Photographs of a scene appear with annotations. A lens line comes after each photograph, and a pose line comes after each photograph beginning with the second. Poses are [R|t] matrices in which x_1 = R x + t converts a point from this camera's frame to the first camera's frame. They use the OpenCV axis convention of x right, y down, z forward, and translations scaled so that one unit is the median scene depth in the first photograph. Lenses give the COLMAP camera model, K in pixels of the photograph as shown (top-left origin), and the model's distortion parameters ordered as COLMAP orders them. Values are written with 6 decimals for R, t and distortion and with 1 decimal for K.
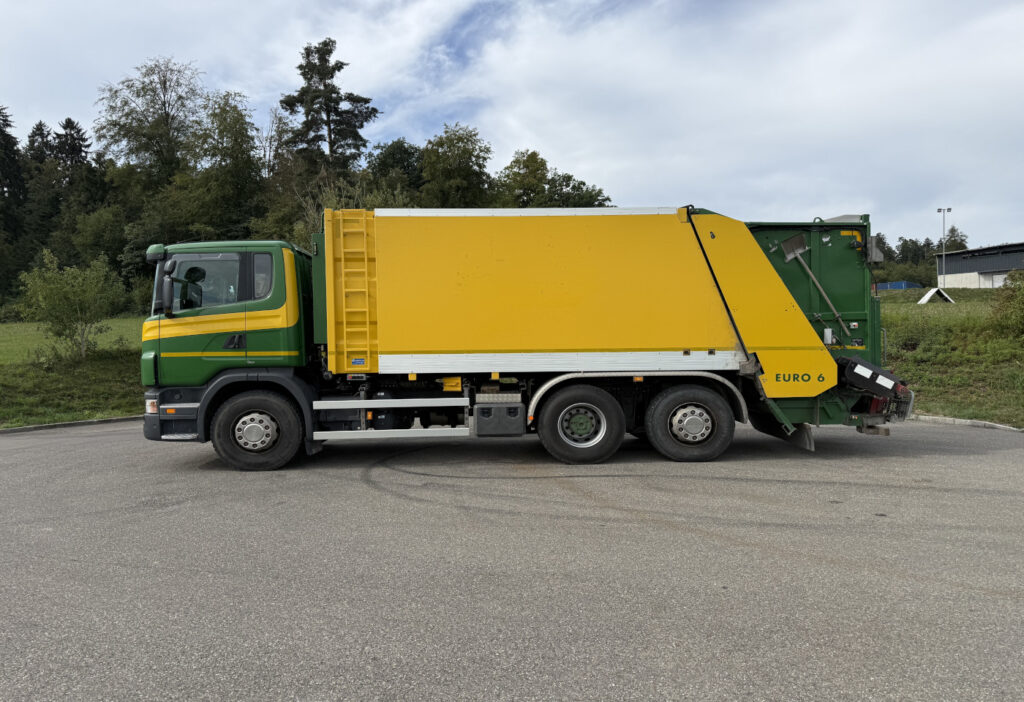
lens RADIAL K [[739.8, 0, 512.0], [0, 739.8, 351.0], [0, 0, 1]] dist [0.057511, -0.075300]
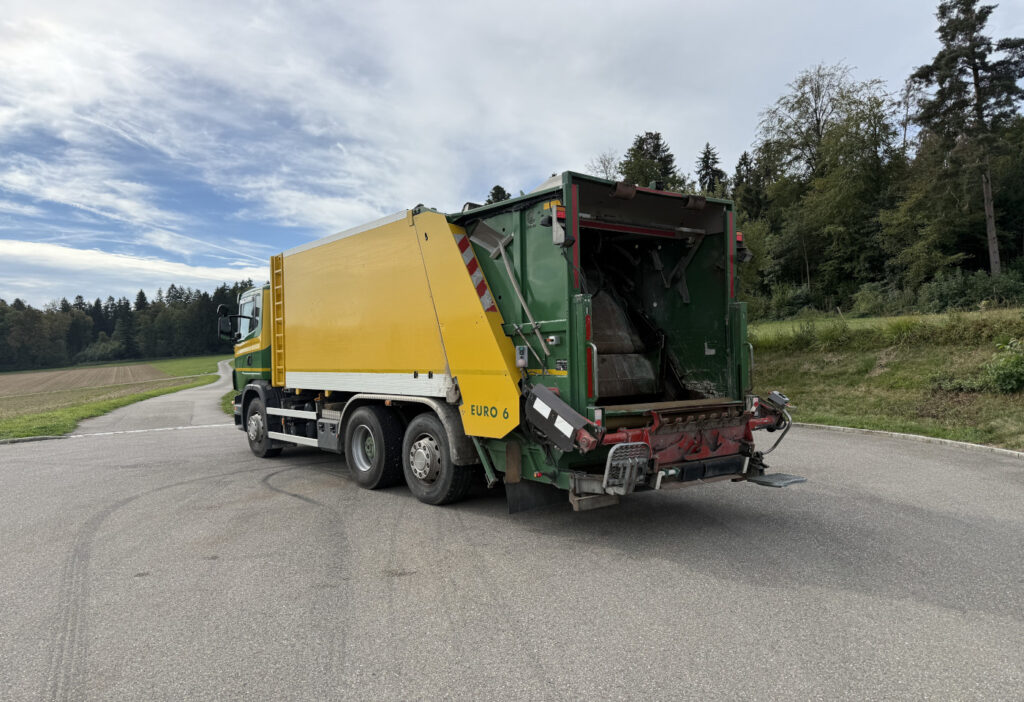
lens RADIAL K [[746.1, 0, 516.5], [0, 746.1, 365.1], [0, 0, 1]] dist [-0.007699, -0.006643]
pose [[0.571915, 0.008257, -0.820272, 0.994473], [0.007314, 0.999858, 0.015164, -0.021228], [0.820281, -0.014672, 0.571773, 0.590931]]
